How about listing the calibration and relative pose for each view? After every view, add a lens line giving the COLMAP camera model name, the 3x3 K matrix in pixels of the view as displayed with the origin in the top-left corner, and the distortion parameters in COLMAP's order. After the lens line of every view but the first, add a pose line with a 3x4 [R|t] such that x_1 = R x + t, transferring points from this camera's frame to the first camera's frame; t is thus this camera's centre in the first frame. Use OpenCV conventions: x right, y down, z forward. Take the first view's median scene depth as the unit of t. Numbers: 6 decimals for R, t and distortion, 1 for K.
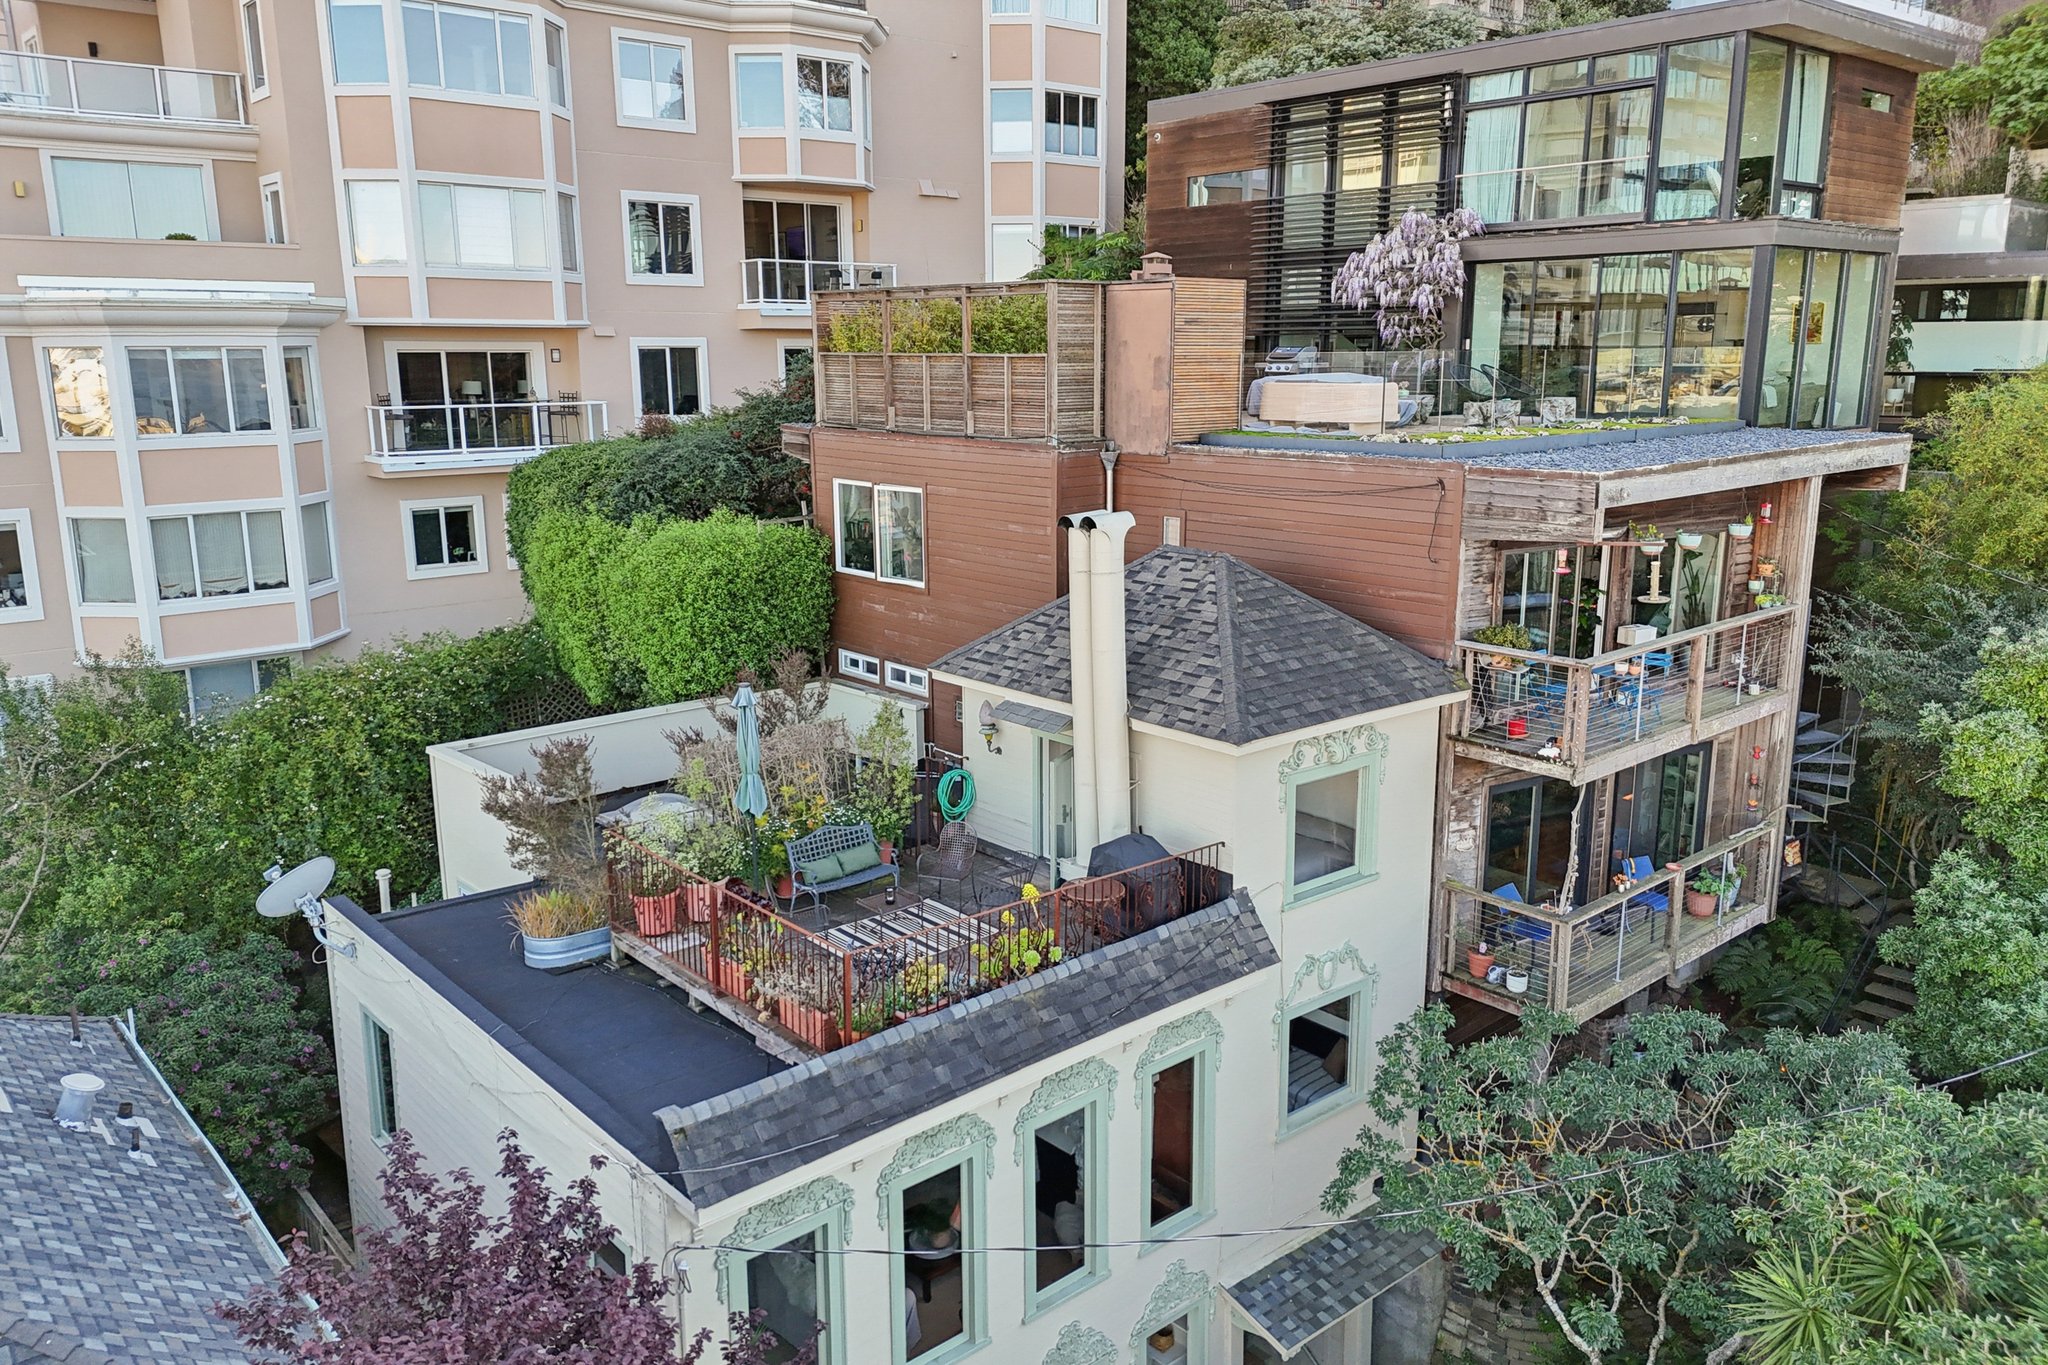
lens RADIAL K [[1511.2, 0, 1033.2], [0, 1511.2, 669.3], [0, 0, 1]] dist [0.077435, -0.091194]
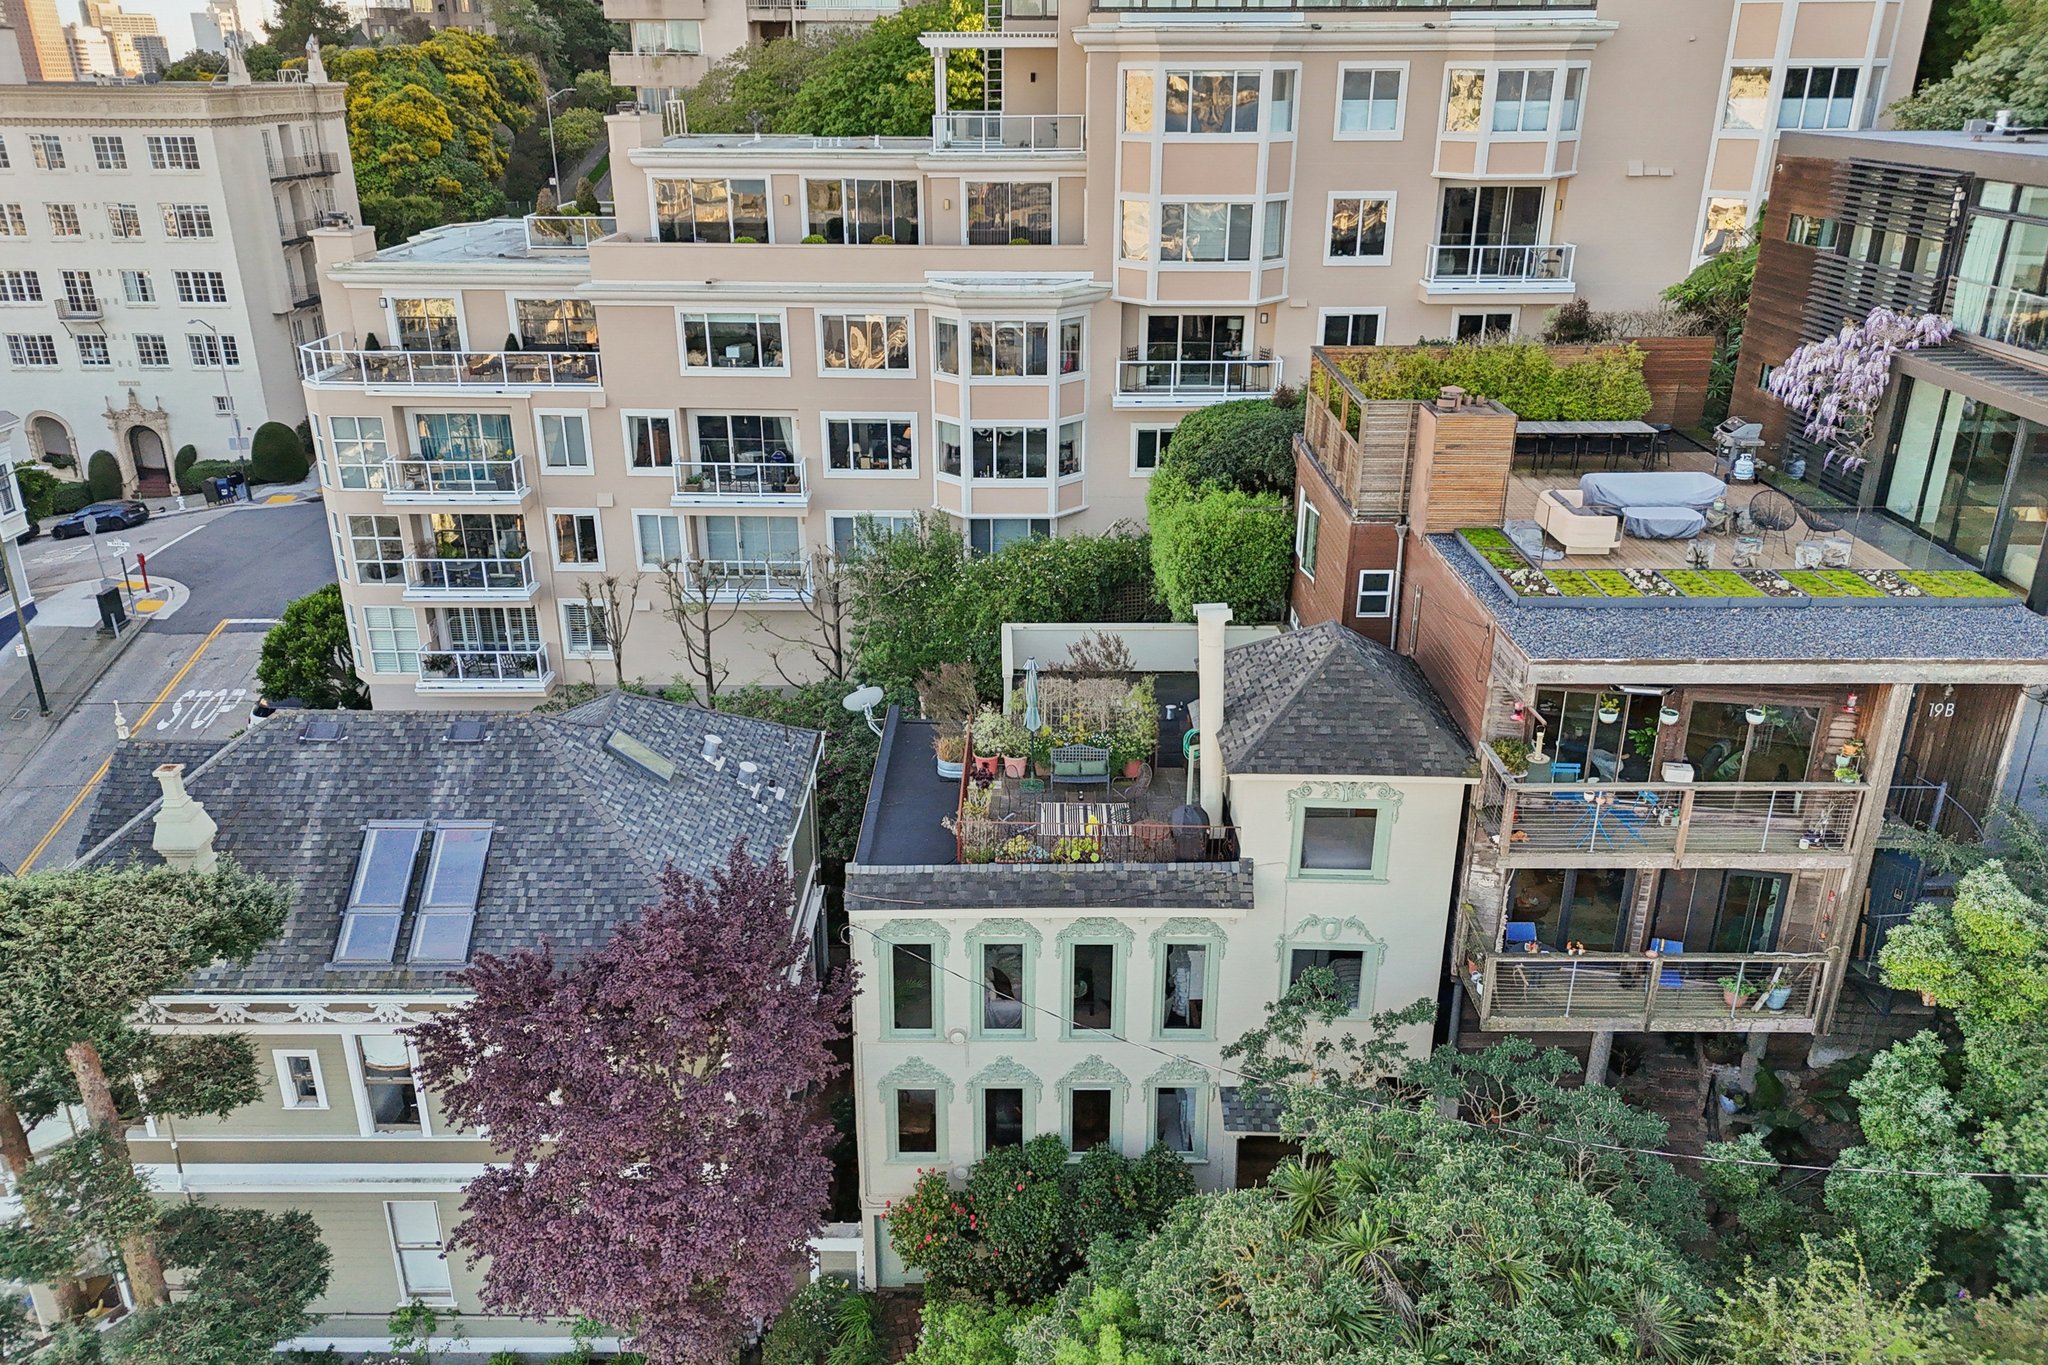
lens RADIAL K [[1500.2, 0, 1020.5], [0, 1500.2, 681.7], [0, 0, 1]] dist [0.111659, -0.141474]
pose [[0.748087, 0.253293, -0.613358, 0.551536], [-0.142205, 0.964006, 0.224655, -0.221993], [0.648185, -0.080839, 0.757180, -0.209801]]
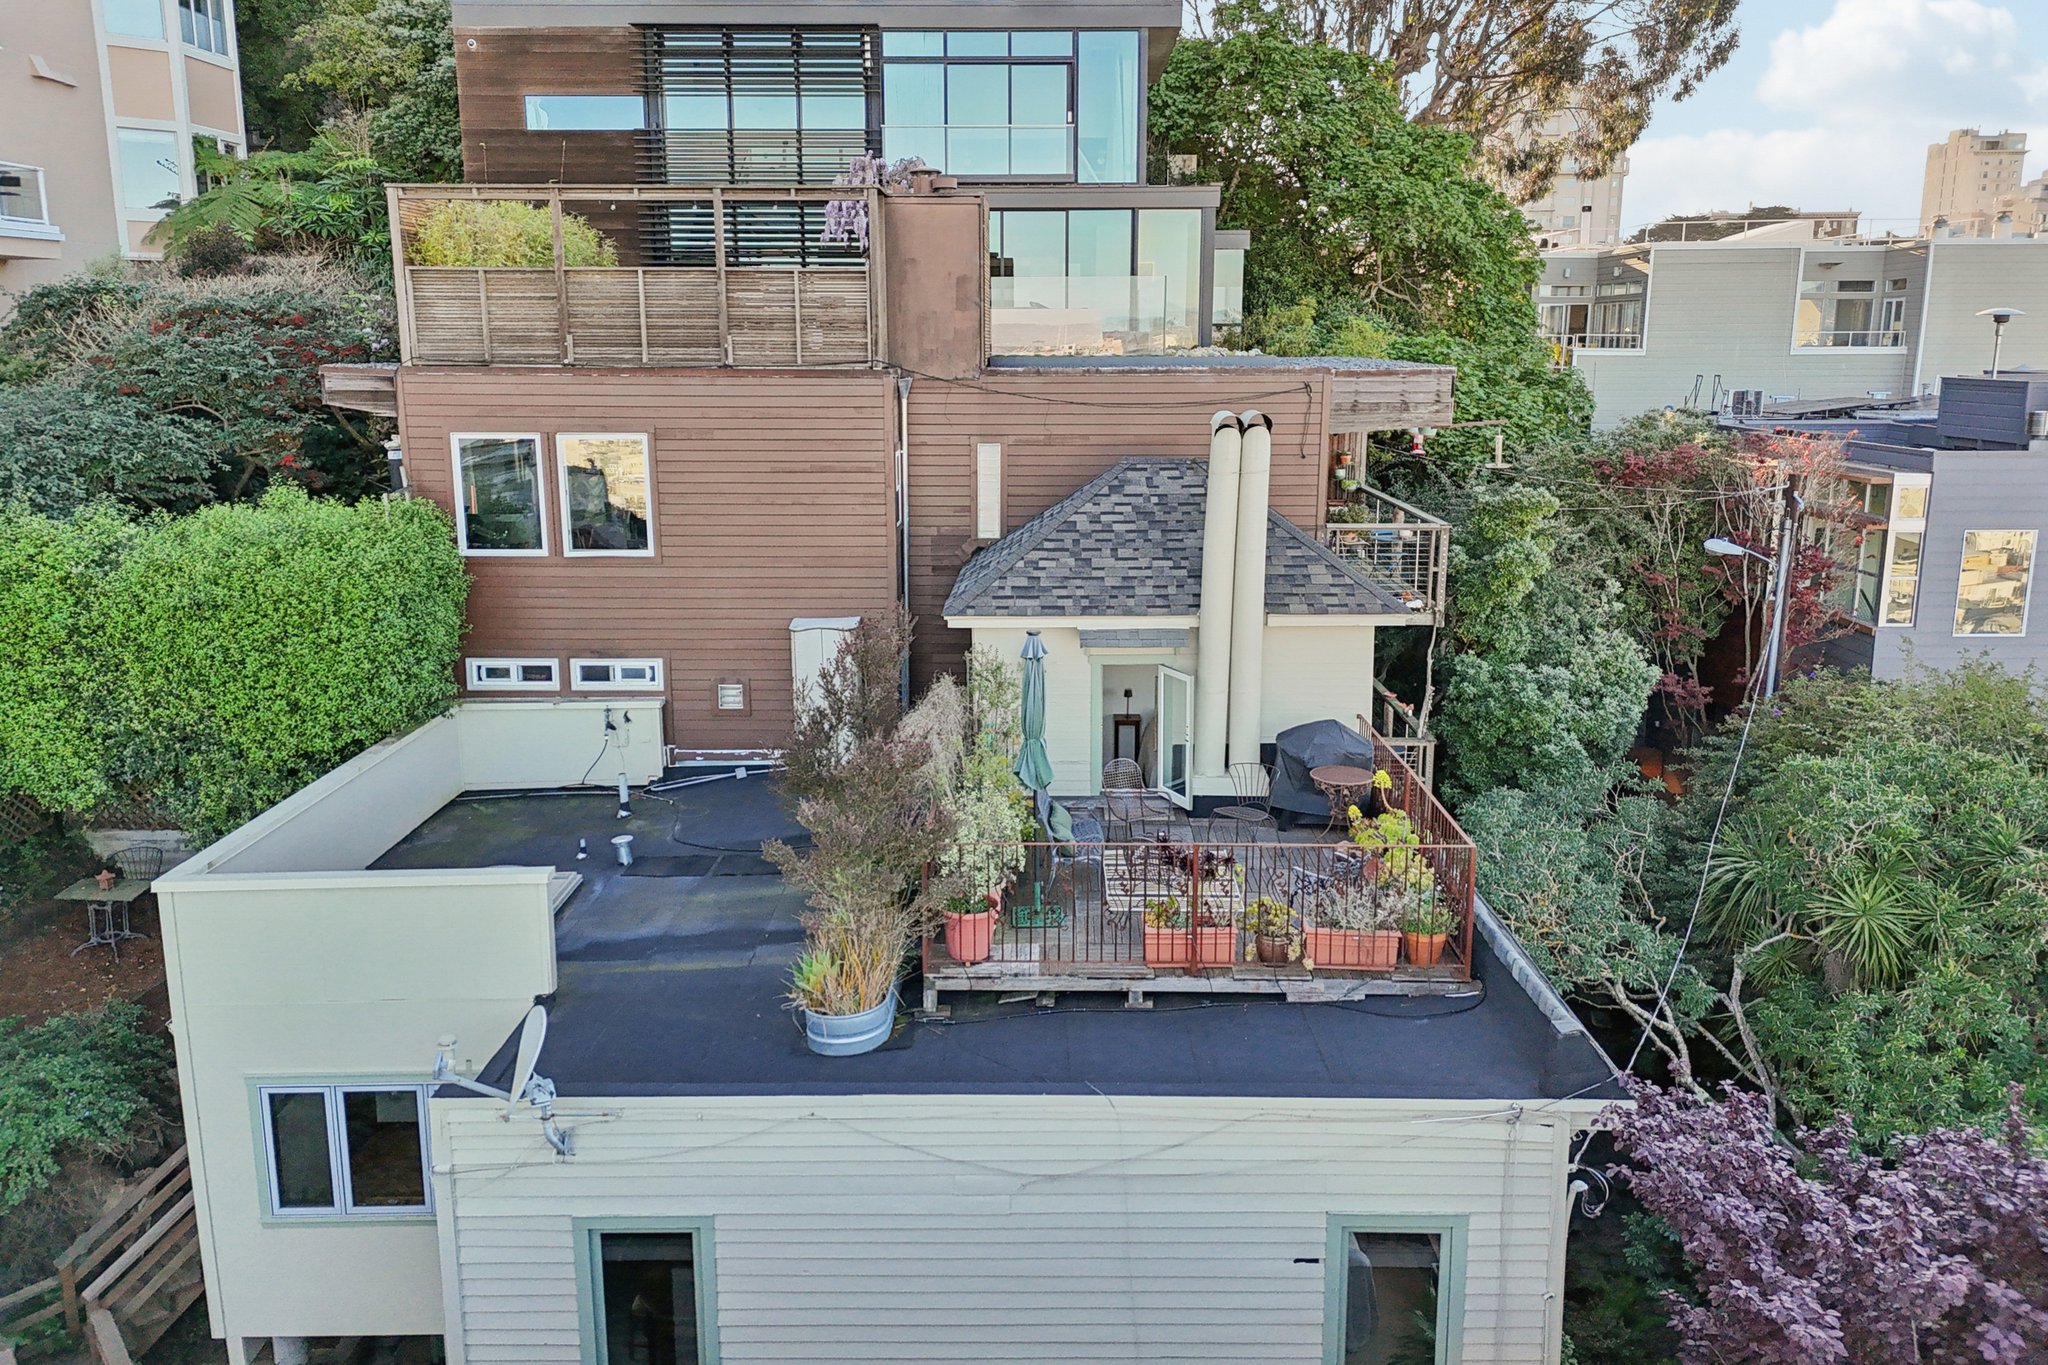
lens RADIAL K [[1511.2, 0, 1033.2], [0, 1511.2, 669.3], [0, 0, 1]] dist [0.077435, -0.091194]
pose [[0.665782, -0.154865, 0.729898, -0.504092], [0.155276, 0.985564, 0.067474, -0.015583], [-0.729810, 0.068413, 0.680218, 0.269750]]
